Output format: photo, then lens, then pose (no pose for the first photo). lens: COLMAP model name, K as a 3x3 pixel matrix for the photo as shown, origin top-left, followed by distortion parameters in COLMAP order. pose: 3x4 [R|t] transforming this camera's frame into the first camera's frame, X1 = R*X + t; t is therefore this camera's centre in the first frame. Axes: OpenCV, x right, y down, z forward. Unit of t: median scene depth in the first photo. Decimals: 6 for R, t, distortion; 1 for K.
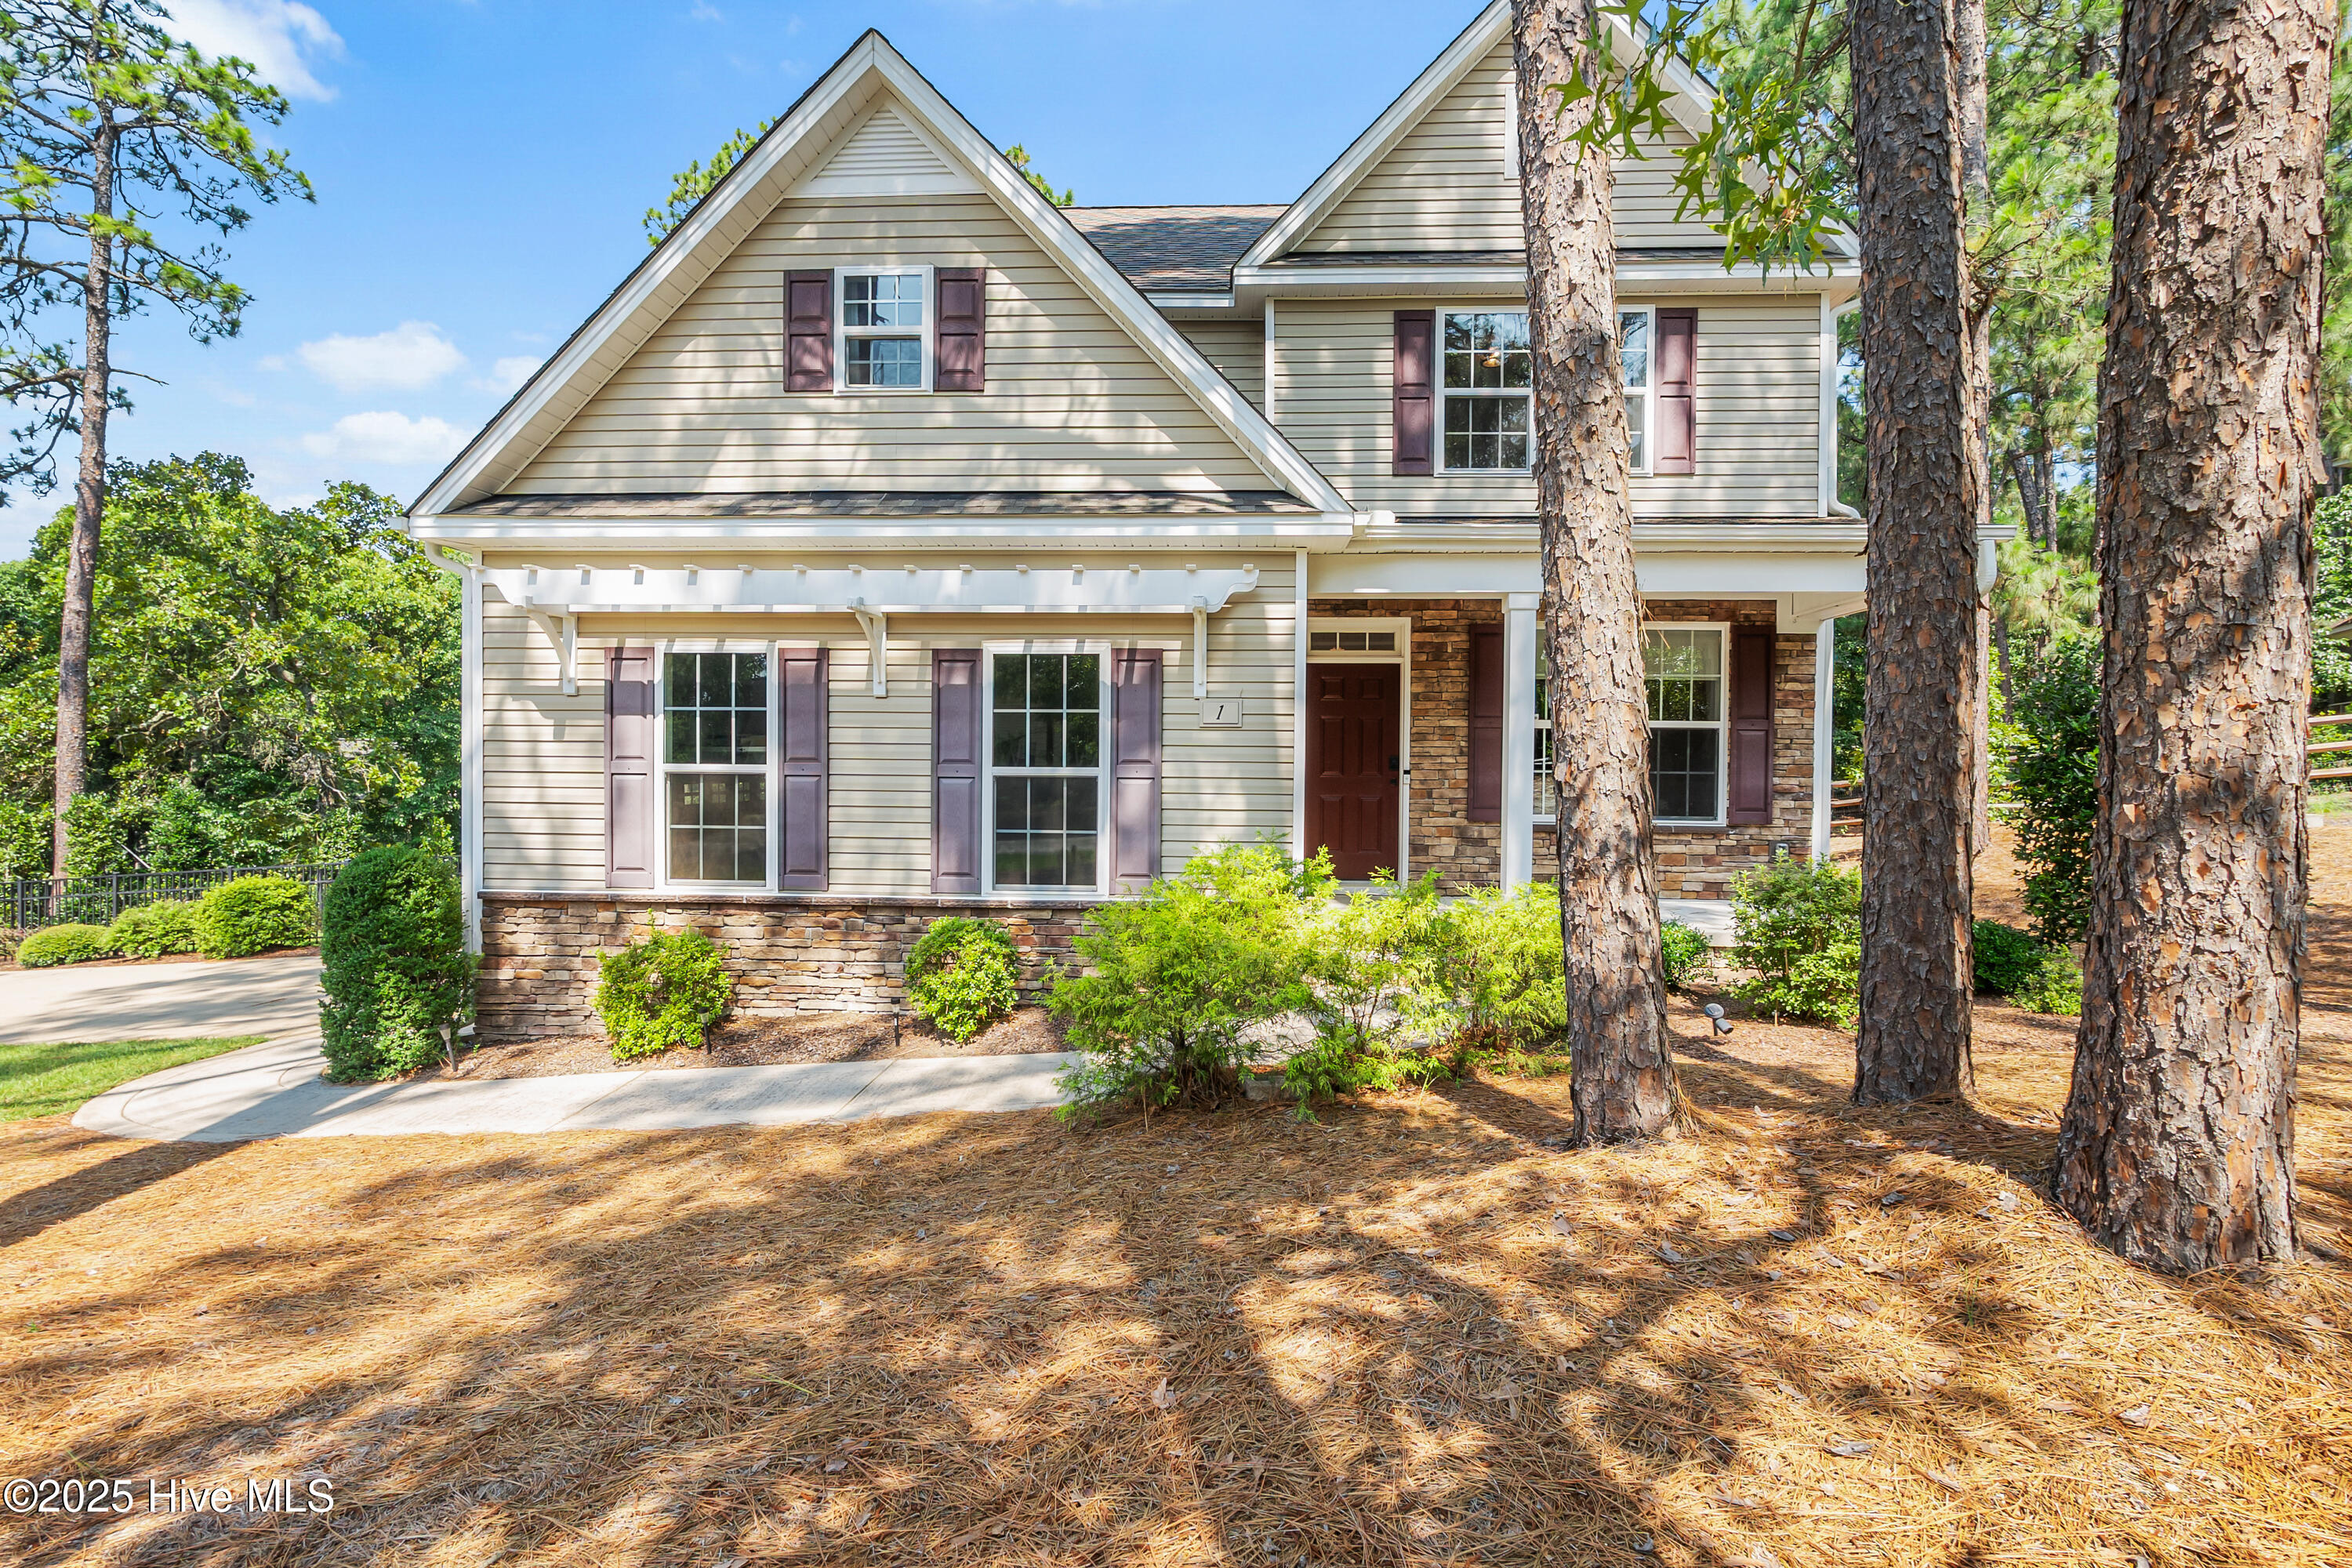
lens RADIAL K [[1074.8, 0, 1172.7], [0, 1074.8, 786.6], [0, 0, 1]] dist [-0.001789, -0.000008]
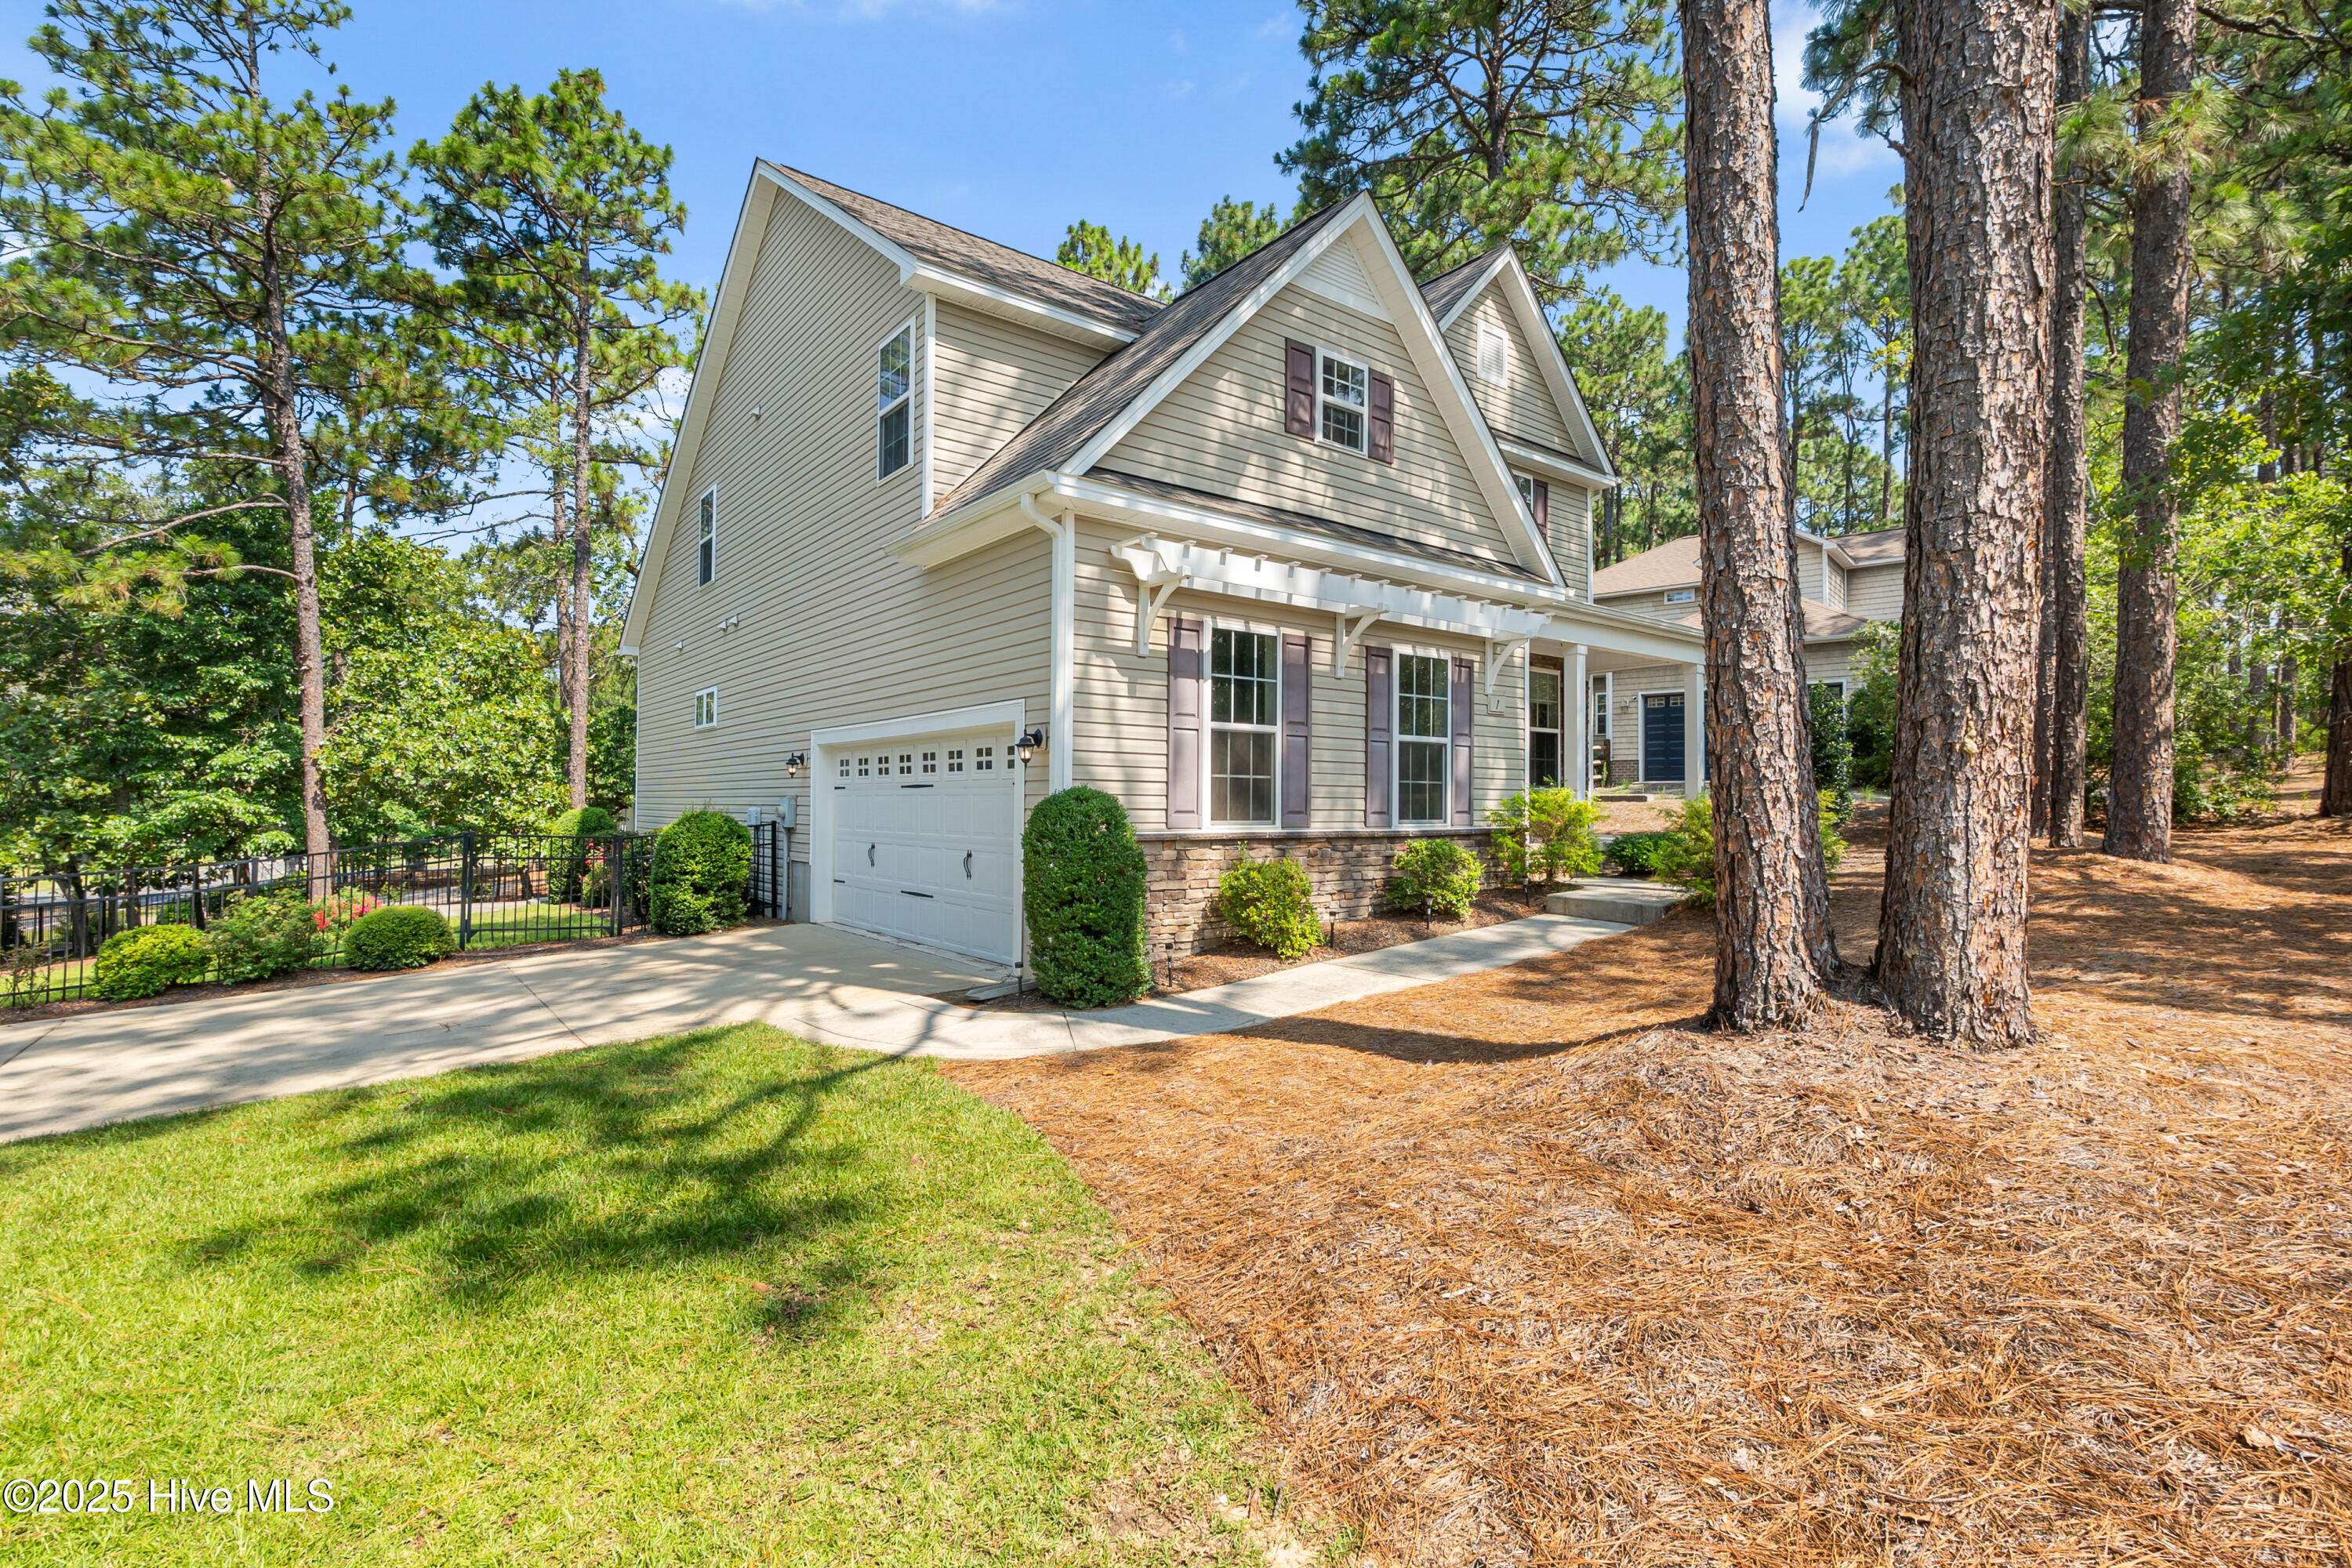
lens RADIAL K [[1074.8, 0, 1165.8], [0, 1074.8, 785.6], [0, 0, 1]] dist [-0.001789, -0.000008]
pose [[0.761546, 0.008415, 0.648056, -1.281076], [0.012360, 0.999545, -0.027503, 0.080867], [-0.647993, 0.028955, 0.761096, 0.141906]]
